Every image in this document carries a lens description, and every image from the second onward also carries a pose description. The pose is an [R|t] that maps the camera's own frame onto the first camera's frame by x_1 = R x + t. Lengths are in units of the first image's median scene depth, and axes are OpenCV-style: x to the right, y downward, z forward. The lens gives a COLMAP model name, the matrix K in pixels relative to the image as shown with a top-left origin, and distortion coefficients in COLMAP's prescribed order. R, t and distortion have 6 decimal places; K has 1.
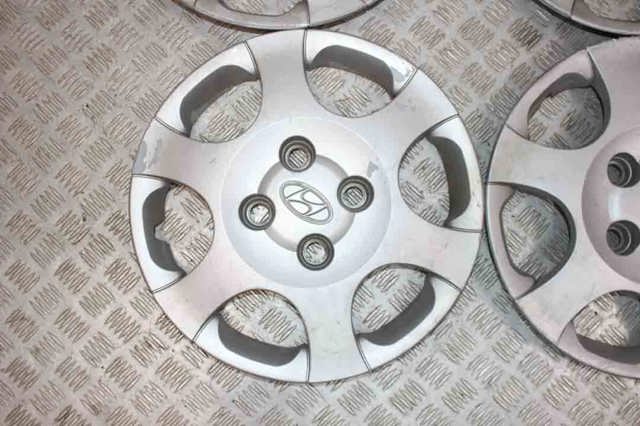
lens RADIAL K [[386.5, 0, 292.1], [0, 386.5, 205.4], [0, 0, 1]] dist [-0.022445, 0.005914]
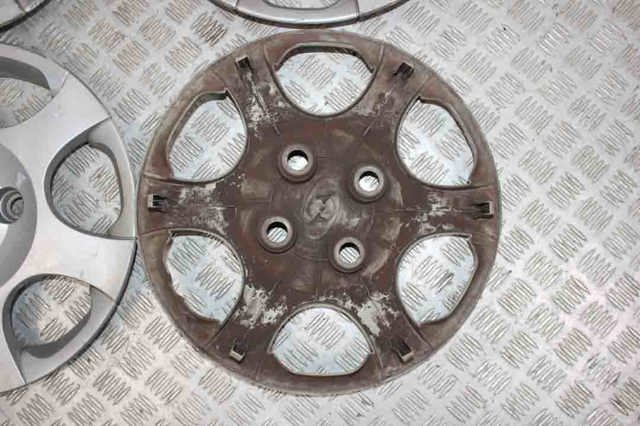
lens RADIAL K [[386.5, 0, 323.7], [0, 386.5, 211.9], [0, 0, 1]] dist [-0.022445, 0.005914]
pose [[0.997664, -0.029323, -0.061691, 0.944119], [0.029558, 0.999559, 0.002888, 0.006856], [0.061580, -0.004704, 0.998091, 0.071252]]
